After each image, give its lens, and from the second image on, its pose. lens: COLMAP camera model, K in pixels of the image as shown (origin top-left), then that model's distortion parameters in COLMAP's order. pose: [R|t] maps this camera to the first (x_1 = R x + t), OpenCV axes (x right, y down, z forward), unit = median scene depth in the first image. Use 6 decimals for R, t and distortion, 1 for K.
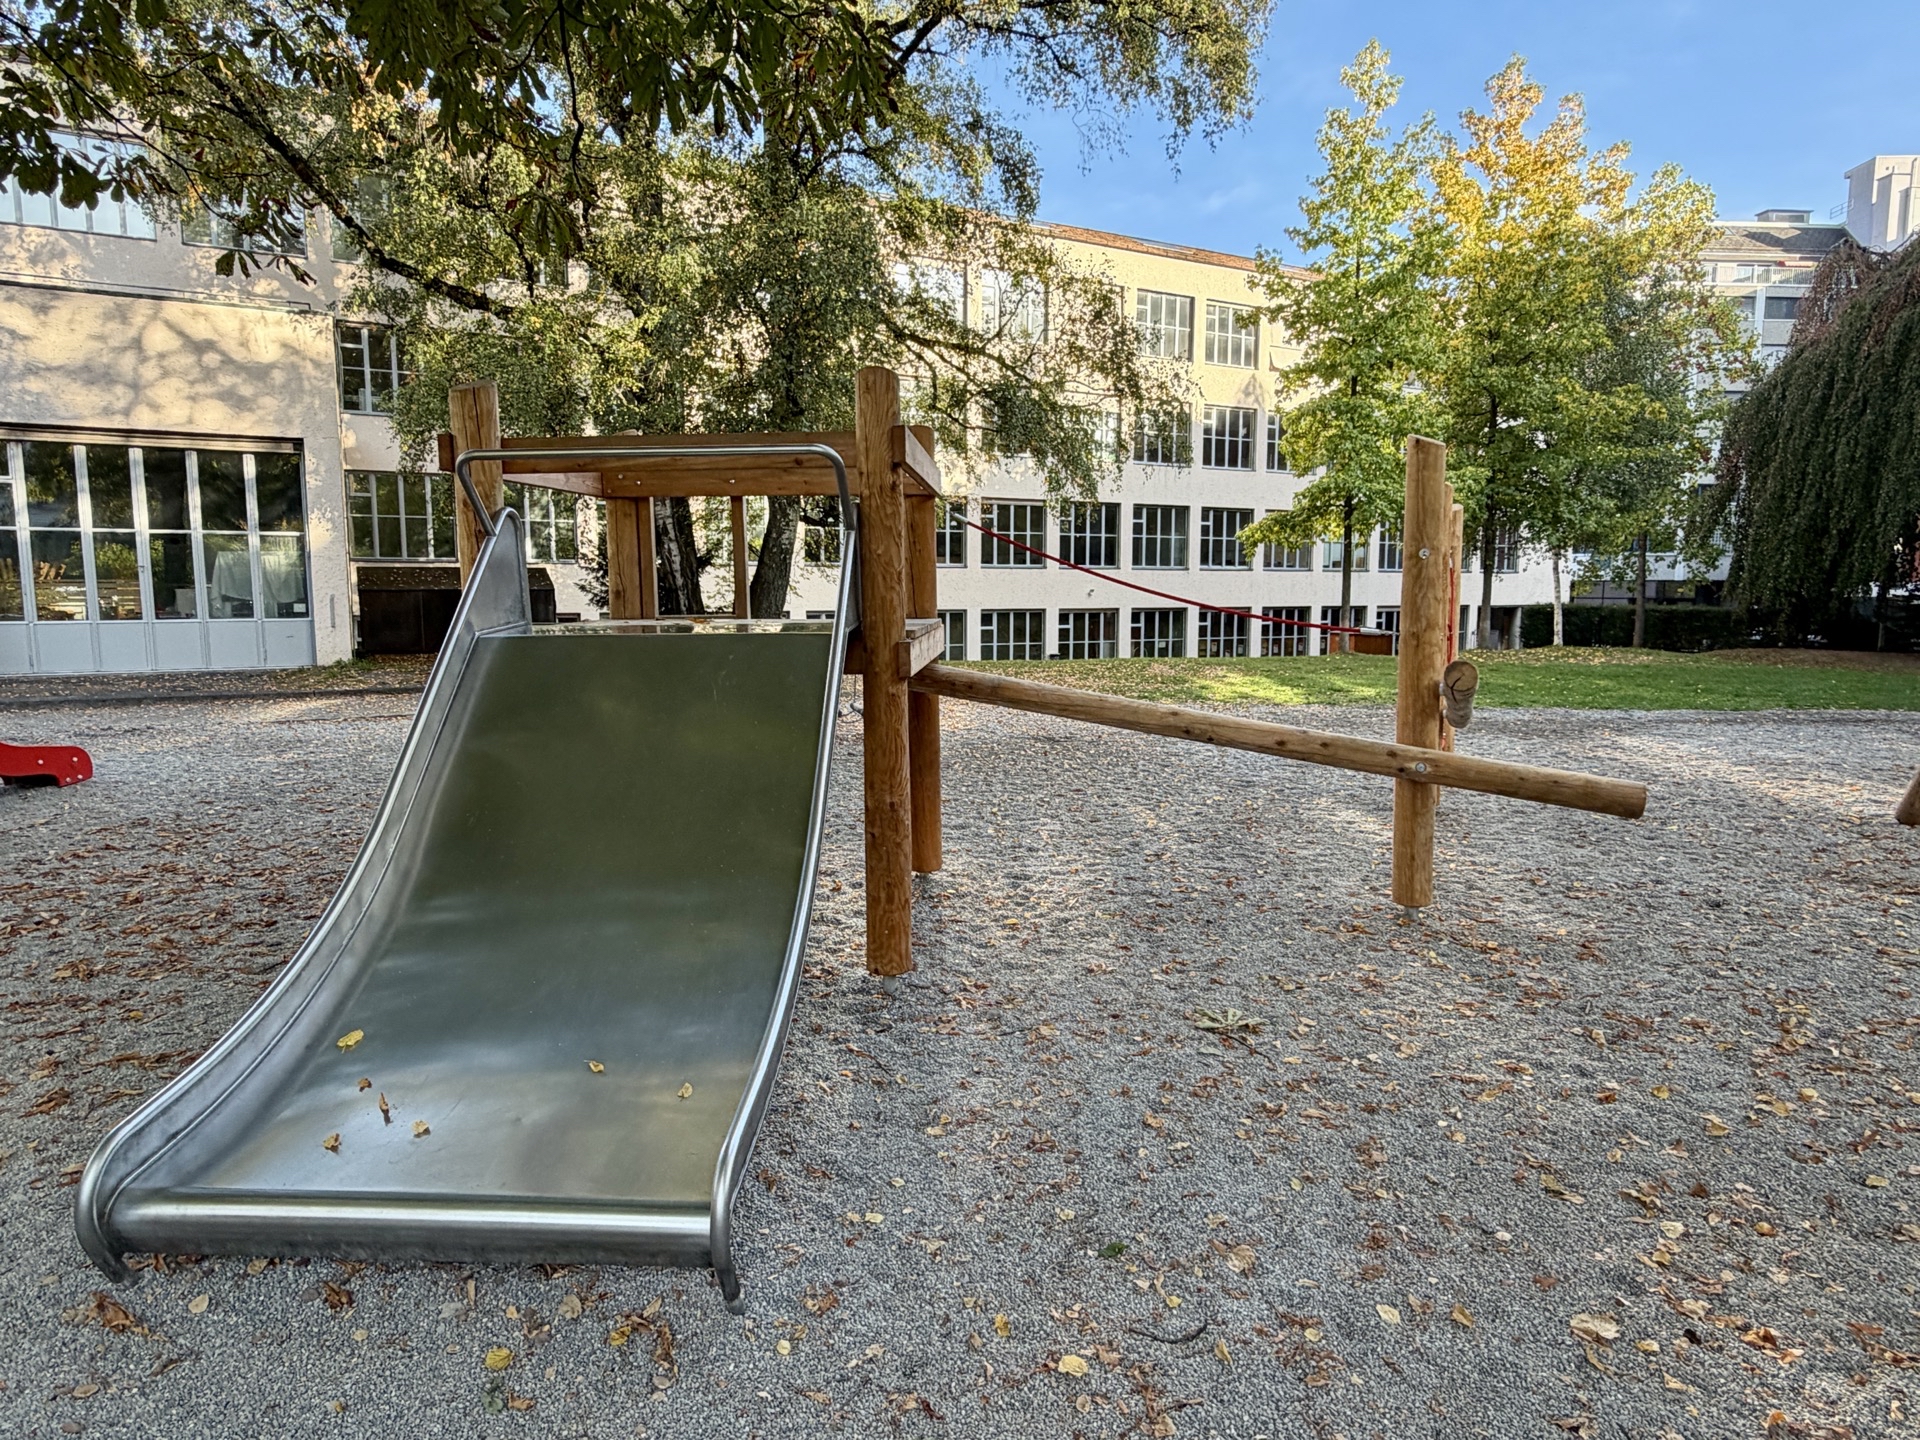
lens RADIAL K [[1075.1, 0, 960.0], [0, 1075.1, 720.0], [0, 0, 1]] dist [-0.001142, 0.000465]
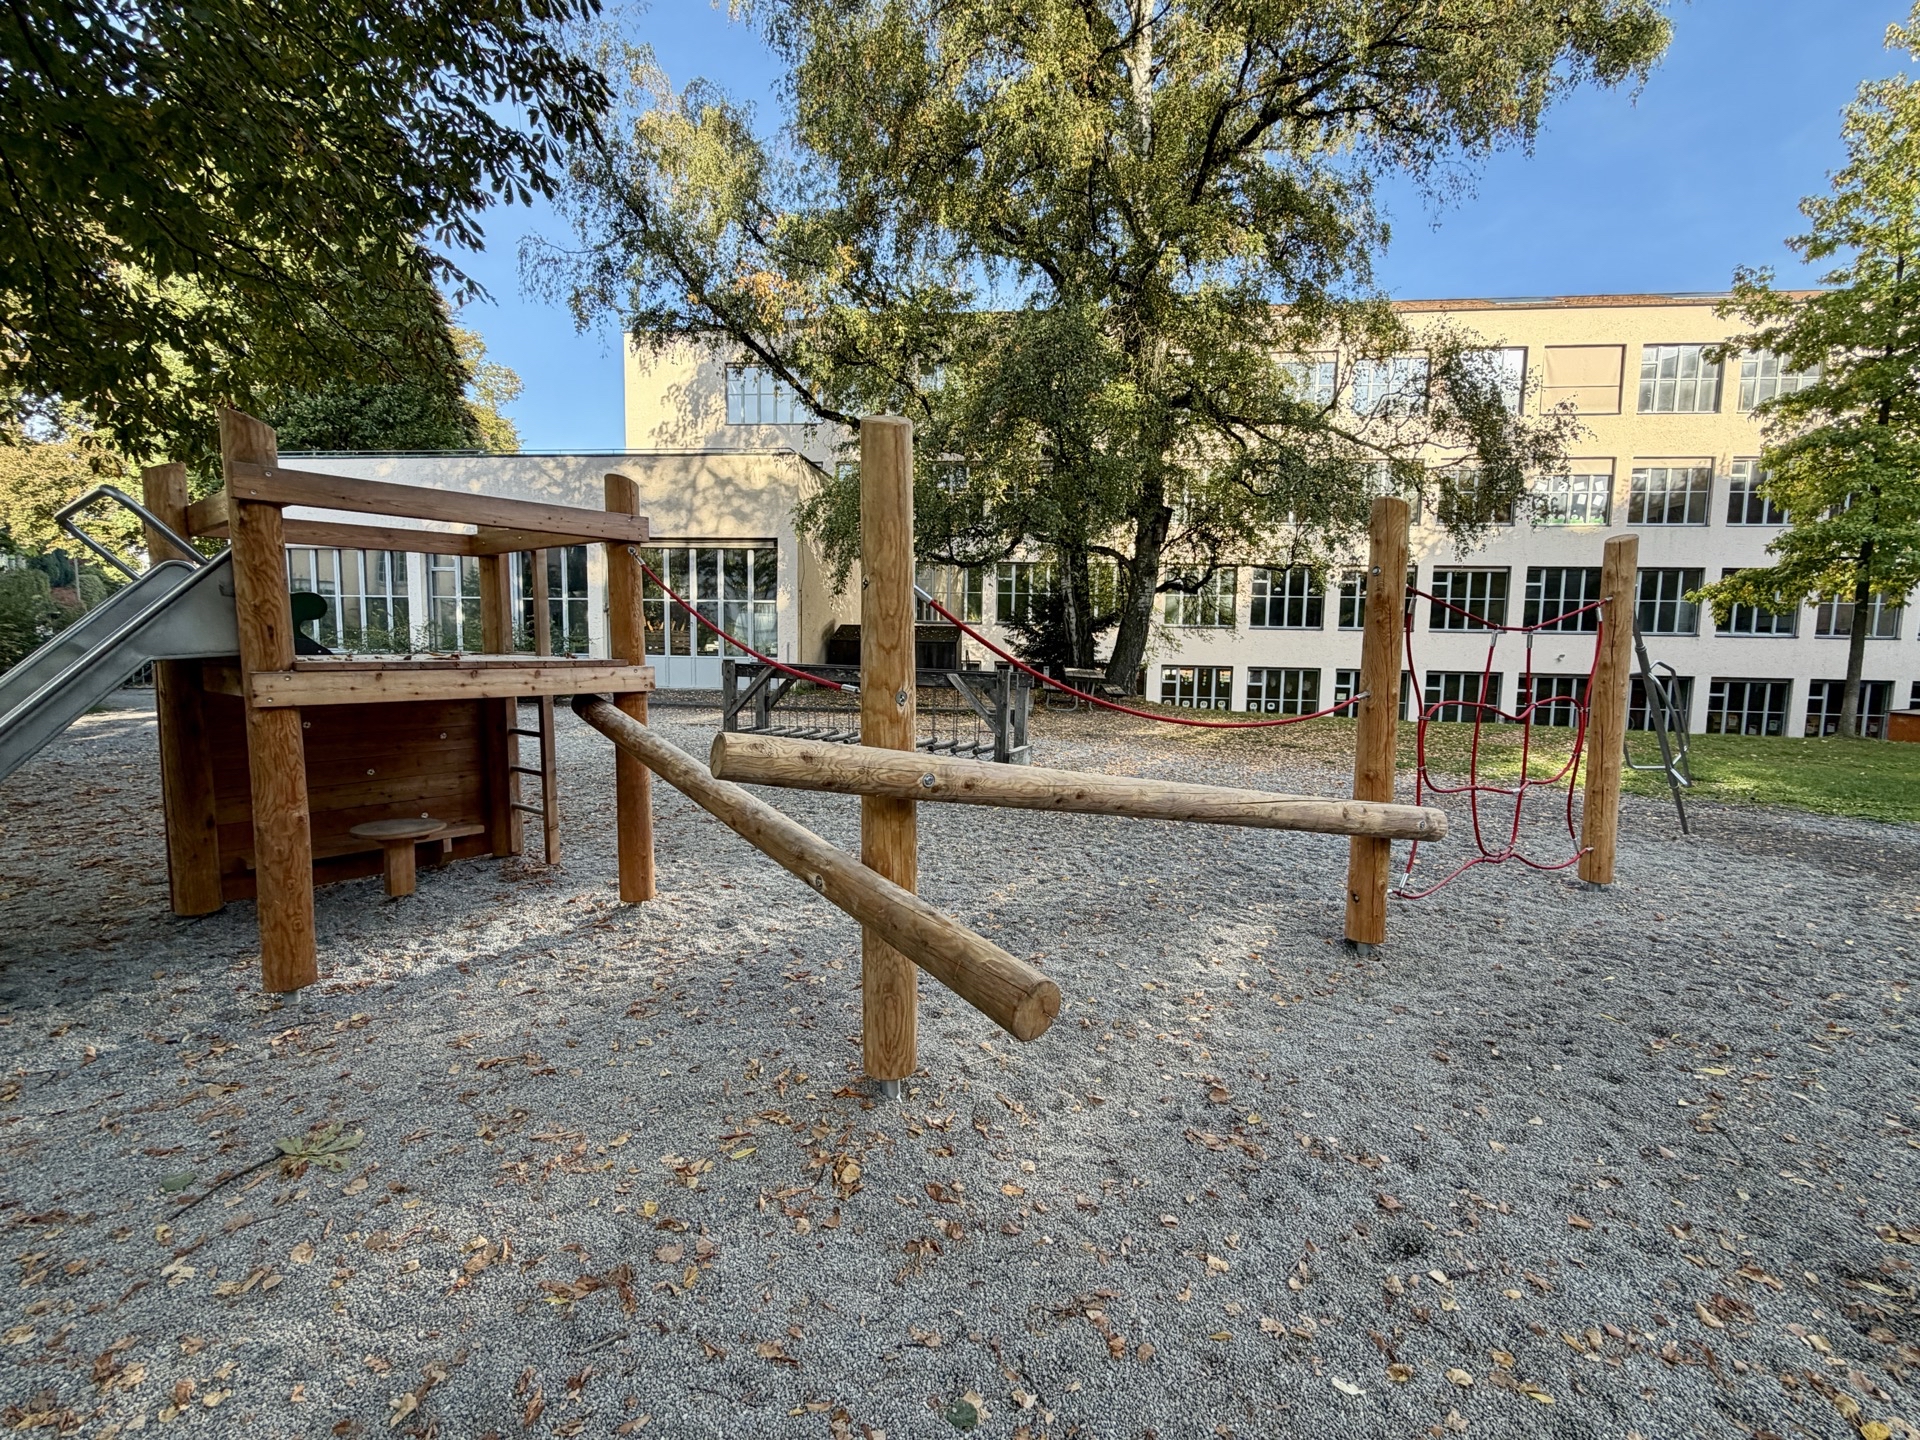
lens RADIAL K [[822.0, 0, 1015.2], [0, 822.0, 728.6], [0, 0, 1]] dist [0.002322, 0.000727]
pose [[0.835442, 0.072726, -0.544746, 0.234763], [-0.086226, 0.996275, 0.000768, -0.019824], [0.542773, 0.046330, 0.838601, 0.173662]]
